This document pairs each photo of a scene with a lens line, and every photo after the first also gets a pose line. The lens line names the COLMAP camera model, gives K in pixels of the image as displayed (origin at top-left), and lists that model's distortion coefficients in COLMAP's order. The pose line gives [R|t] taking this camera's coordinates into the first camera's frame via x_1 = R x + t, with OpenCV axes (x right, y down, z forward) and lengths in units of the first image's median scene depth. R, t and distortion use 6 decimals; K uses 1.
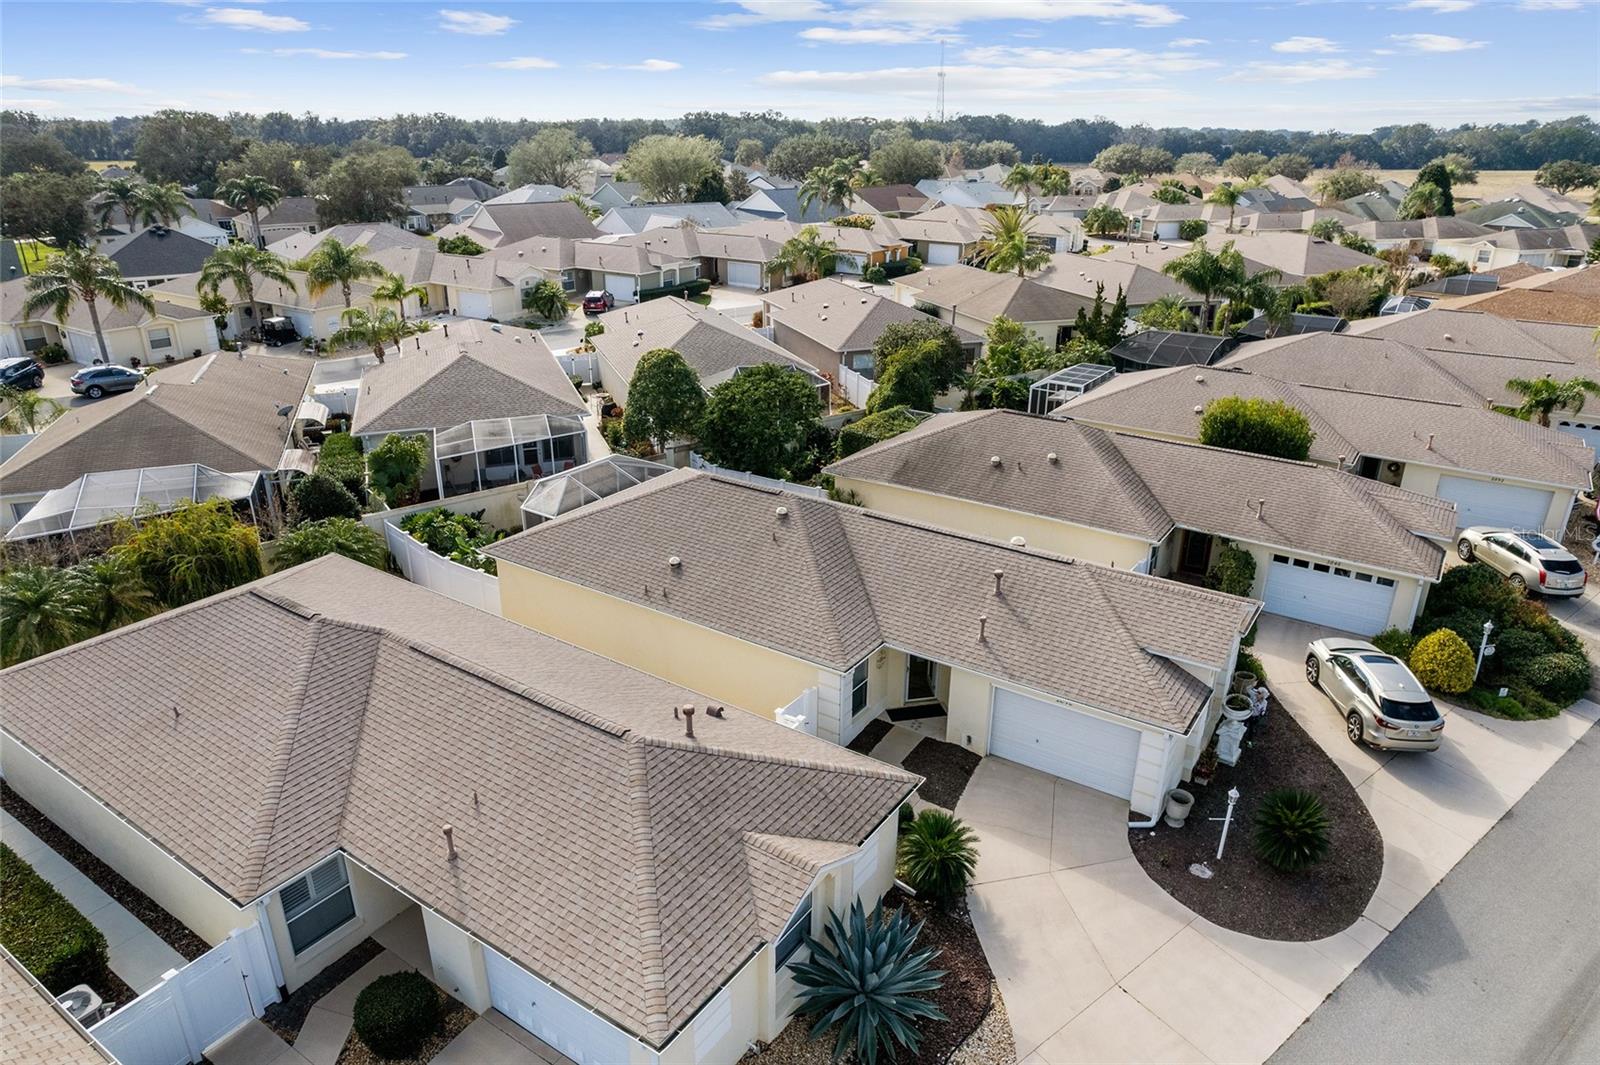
lens RADIAL K [[1025.6, 0, 804.1], [0, 1025.6, 530.5], [0, 0, 1]] dist [-0.071095, 0.062185]
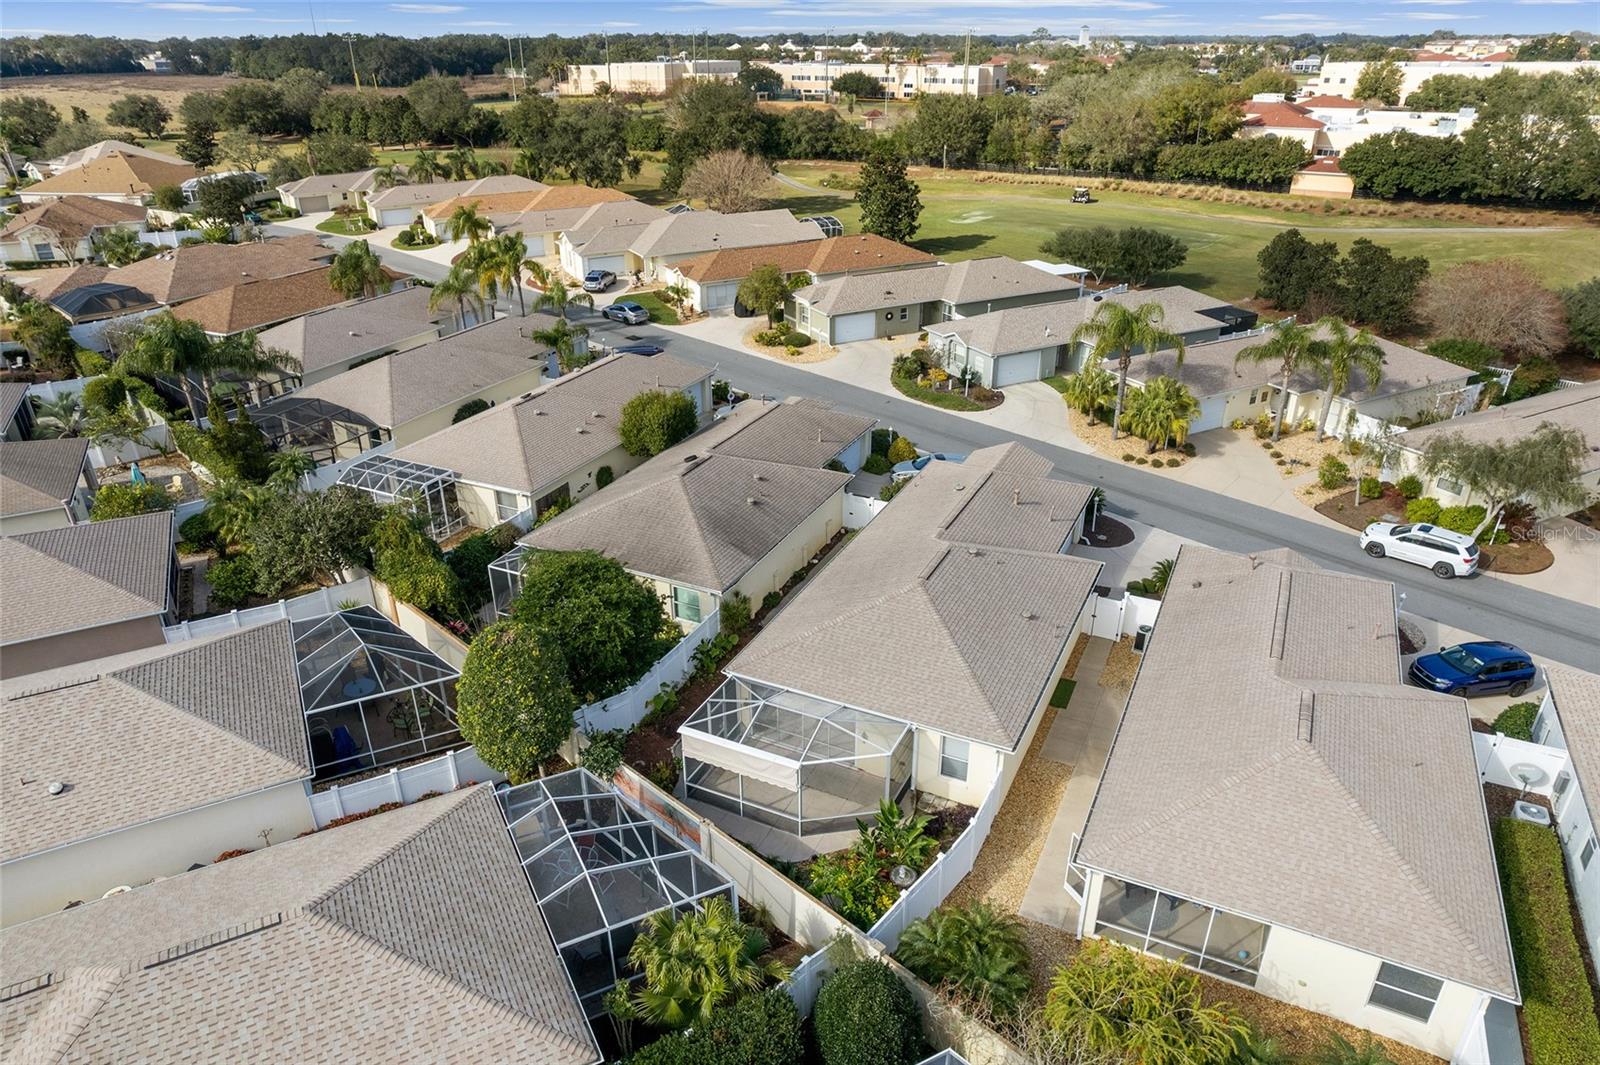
lens RADIAL K [[1025.6, 0, 801.6], [0, 1025.6, 534.7], [0, 0, 1]] dist [-0.071095, 0.062185]
pose [[-0.137639, -0.445329, 0.884724, -0.858018], [0.369893, 0.805492, 0.462992, -0.543441], [-0.918823, 0.390979, 0.053857, 0.856359]]
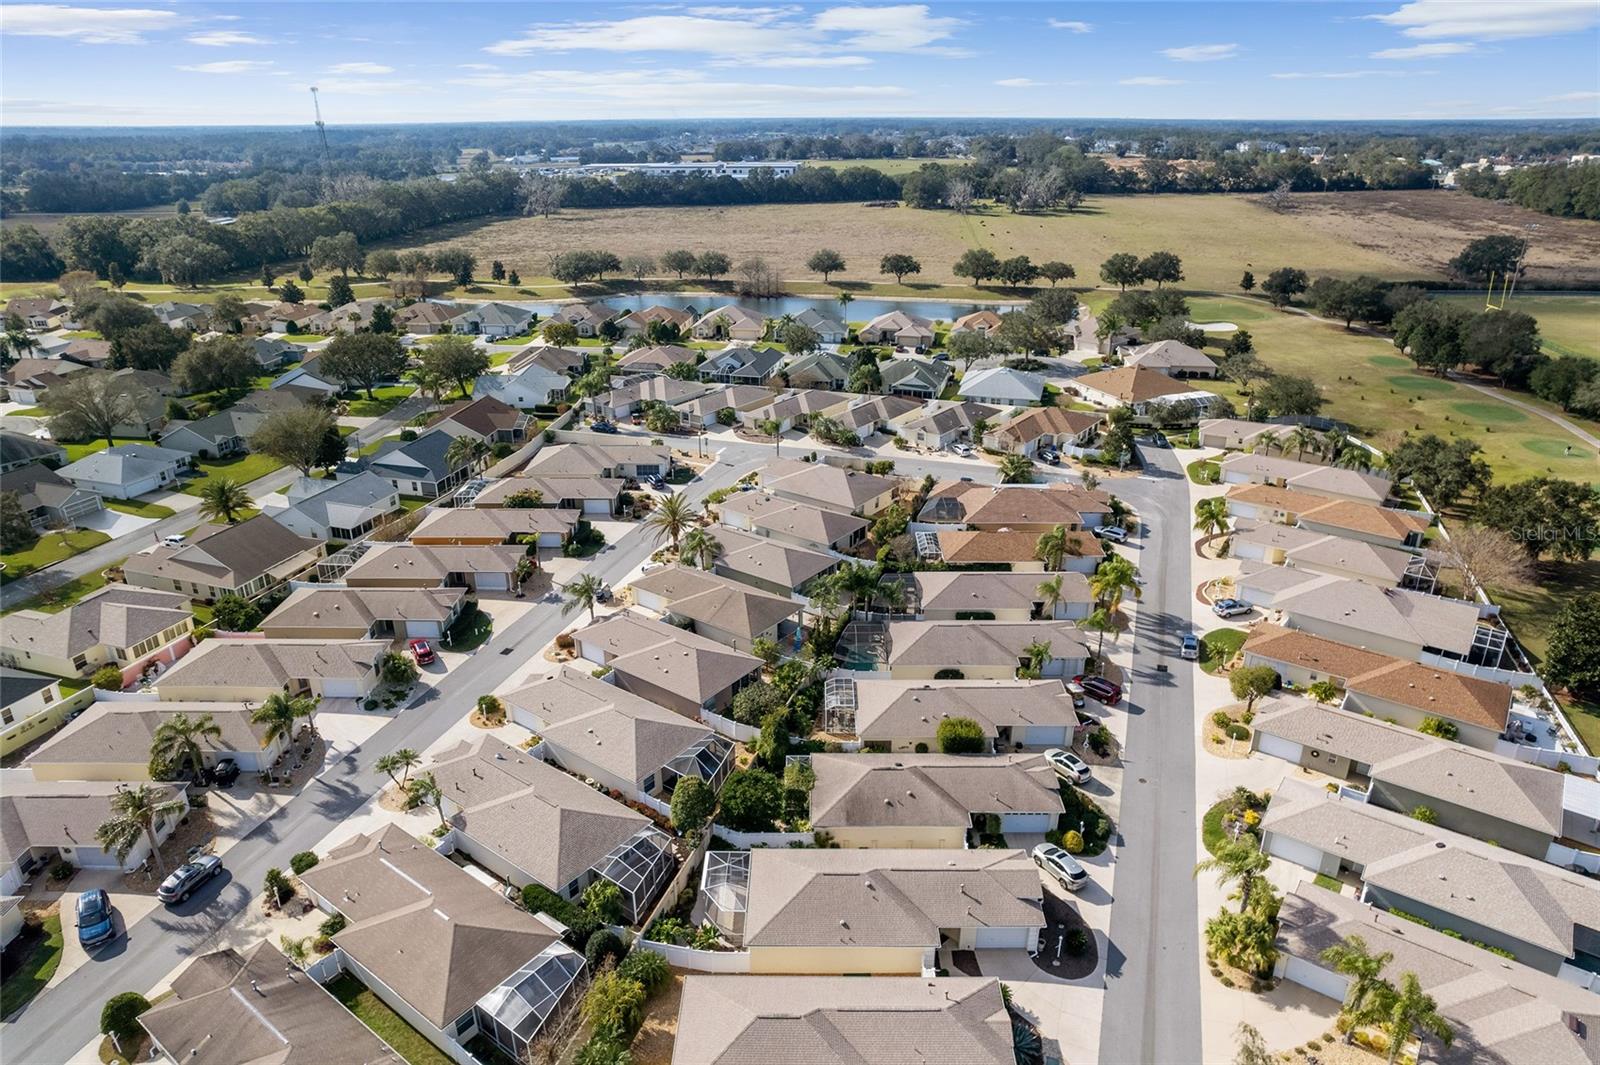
lens RADIAL K [[1025.6, 0, 802.7], [0, 1025.6, 535.9], [0, 0, 1]] dist [-0.071095, 0.062185]
pose [[0.835588, -0.221681, 0.502643, -0.910121], [0.213259, 0.974106, 0.075092, -0.798157], [-0.506274, 0.044447, 0.861227, -0.807117]]
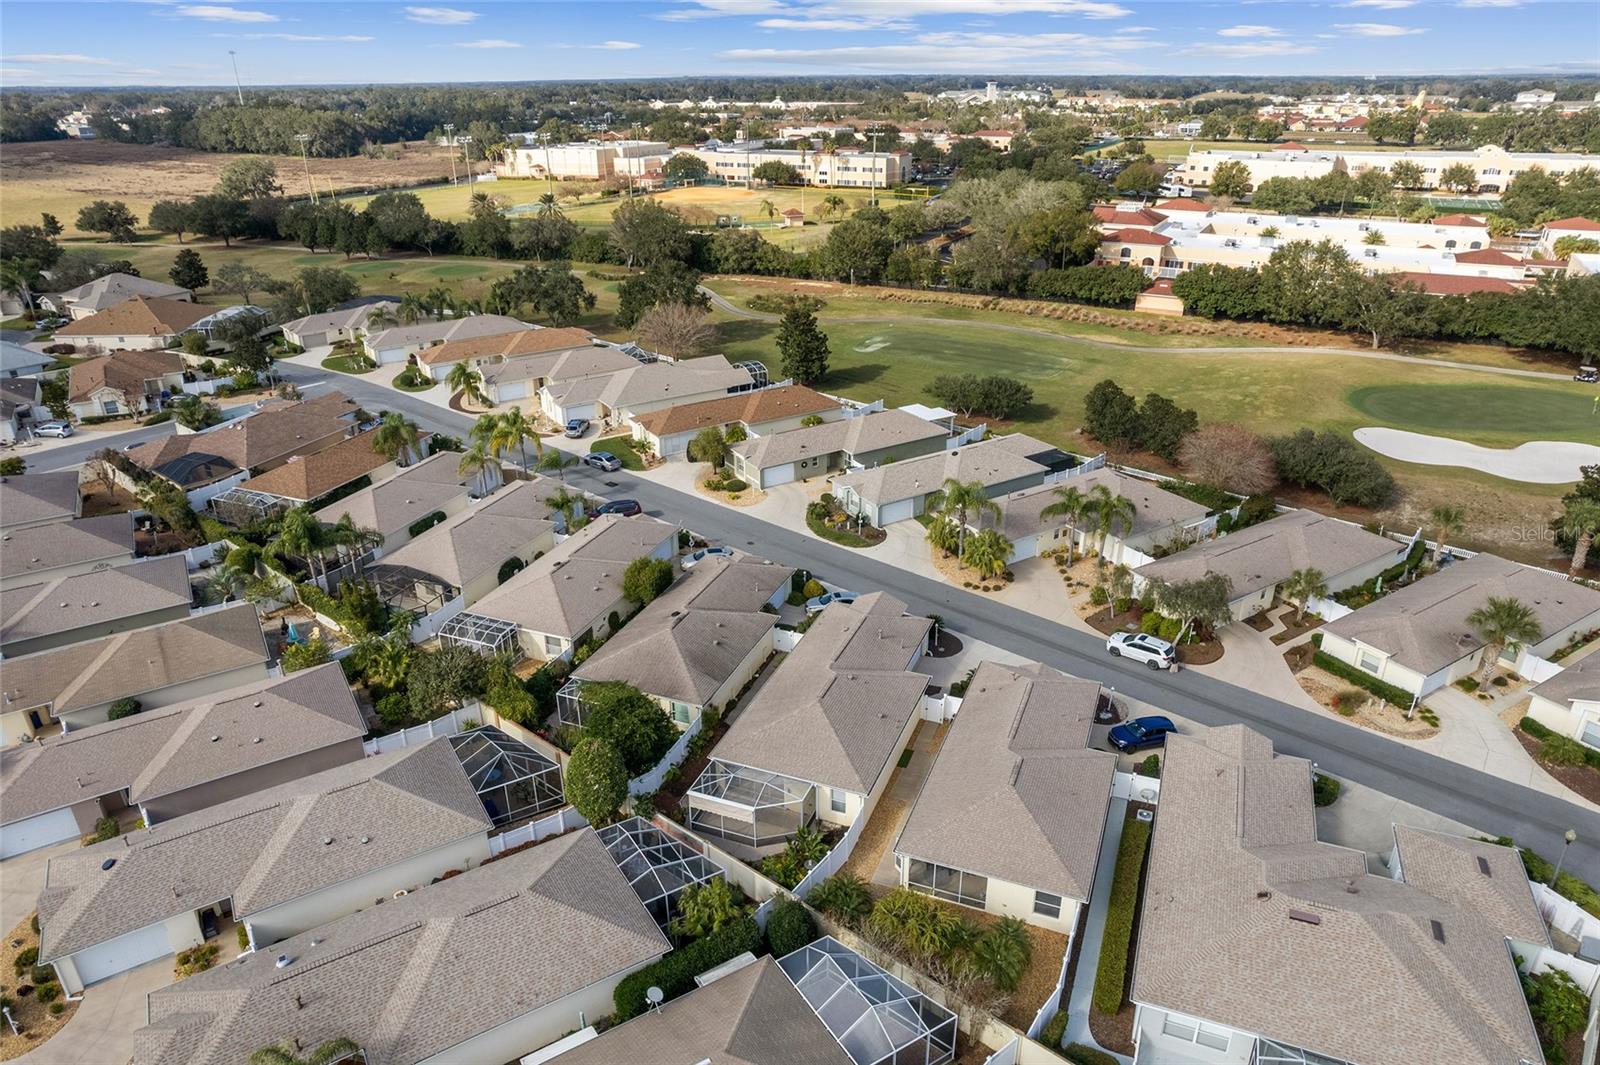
lens RADIAL K [[1025.6, 0, 801.0], [0, 1025.6, 534.5], [0, 0, 1]] dist [-0.071095, 0.062185]
pose [[-0.208590, -0.411695, 0.887129, -1.395732], [0.367409, 0.807653, 0.461201, -1.008945], [-0.906367, 0.422142, -0.017208, 0.767021]]
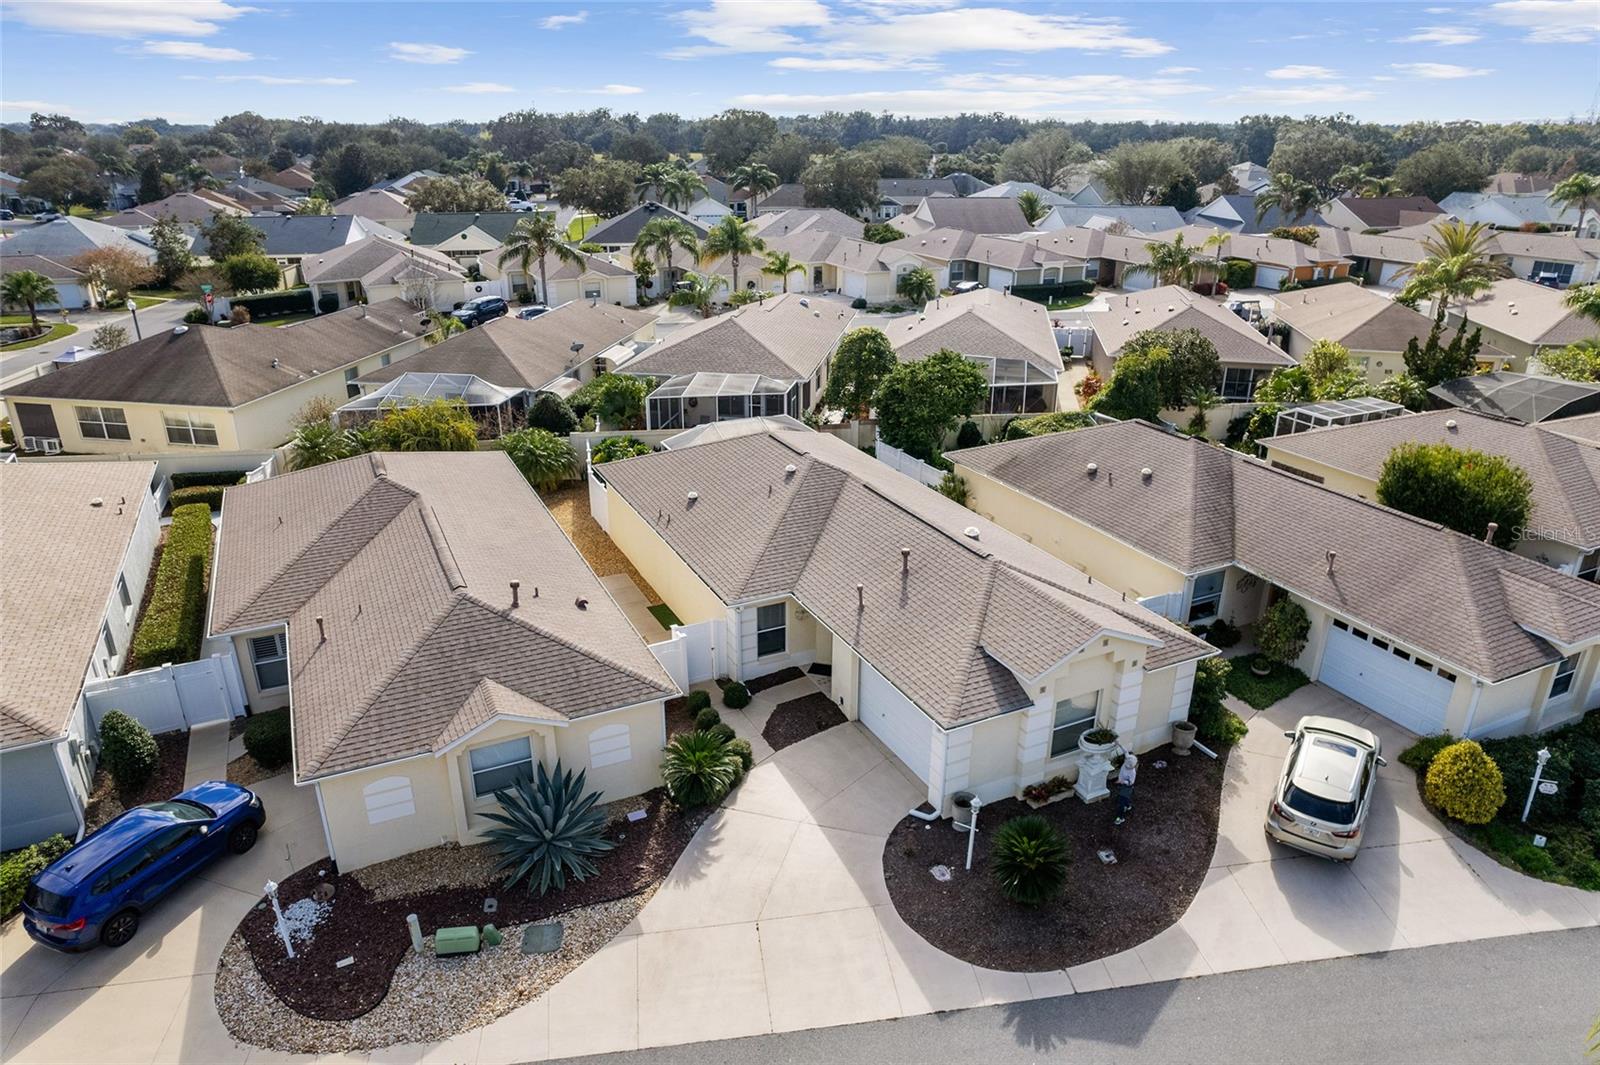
lens RADIAL K [[1025.6, 0, 811.5], [0, 1025.6, 533.4], [0, 0, 1]] dist [-0.071095, 0.062185]
pose [[0.868844, 0.182848, -0.460083, 0.390524], [-0.182435, 0.982150, 0.045810, -0.003985], [0.460247, 0.044133, 0.886693, 0.033418]]
